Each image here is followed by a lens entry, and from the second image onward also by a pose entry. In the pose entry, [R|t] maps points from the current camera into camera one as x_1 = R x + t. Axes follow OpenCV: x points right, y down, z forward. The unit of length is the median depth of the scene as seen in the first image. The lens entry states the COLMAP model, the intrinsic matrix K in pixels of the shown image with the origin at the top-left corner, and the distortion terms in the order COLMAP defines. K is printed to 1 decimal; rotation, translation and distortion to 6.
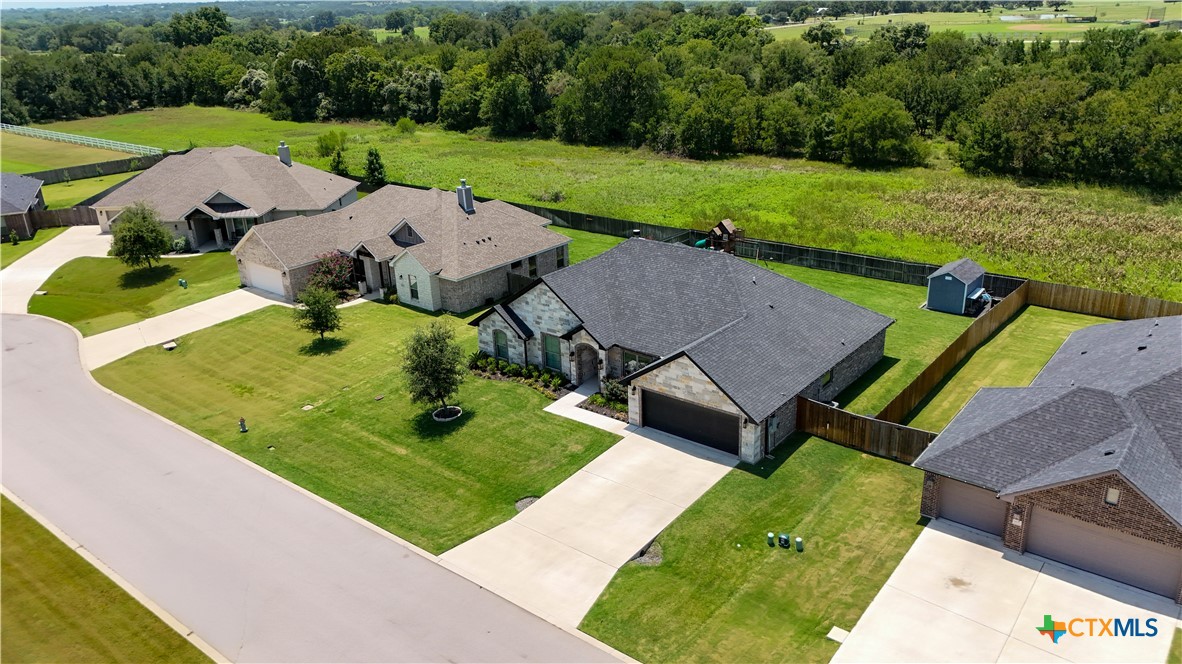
lens RADIAL K [[866.3, 0, 592.9], [0, 866.3, 331.2], [0, 0, 1]] dist [0.067825, -0.059971]
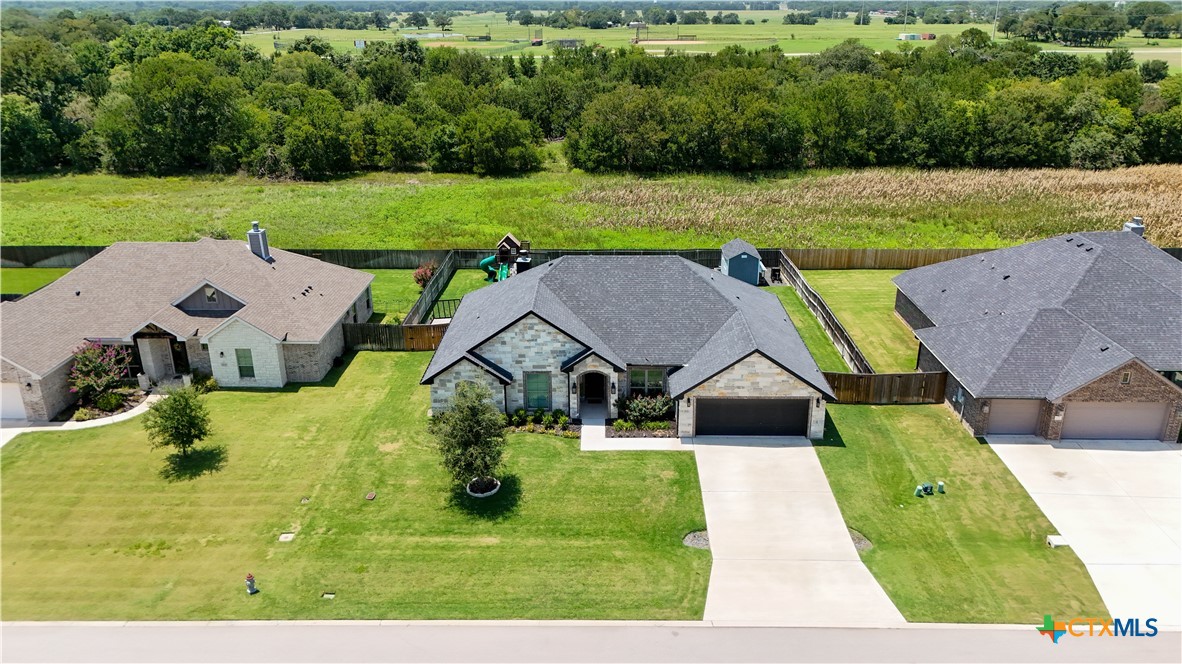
lens RADIAL K [[866.3, 0, 593.7], [0, 866.3, 336.0], [0, 0, 1]] dist [0.067825, -0.059971]
pose [[0.790370, -0.191550, 0.581914, -0.445530], [0.198044, 0.978749, 0.053188, -0.058921], [-0.579736, 0.073206, 0.811509, 0.192864]]
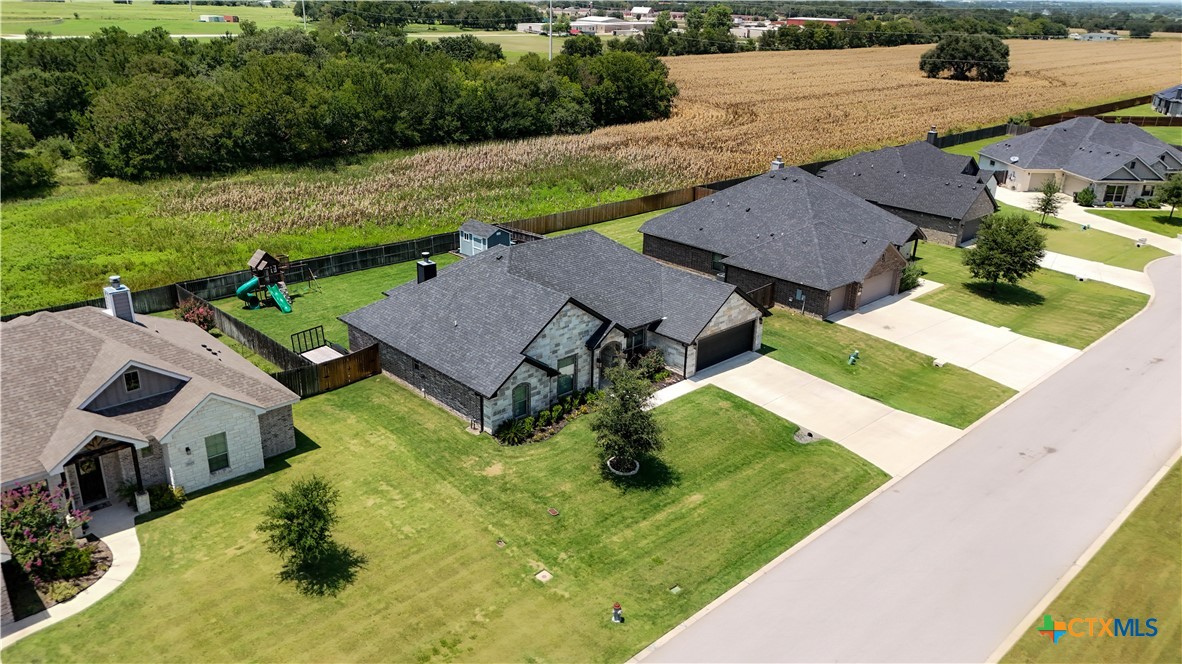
lens RADIAL K [[866.3, 0, 593.1], [0, 866.3, 337.5], [0, 0, 1]] dist [0.067825, -0.059971]
pose [[0.130295, -0.330225, 0.934866, -0.772491], [0.323093, 0.905577, 0.274849, -0.222676], [-0.937355, 0.266237, 0.224686, 0.647470]]
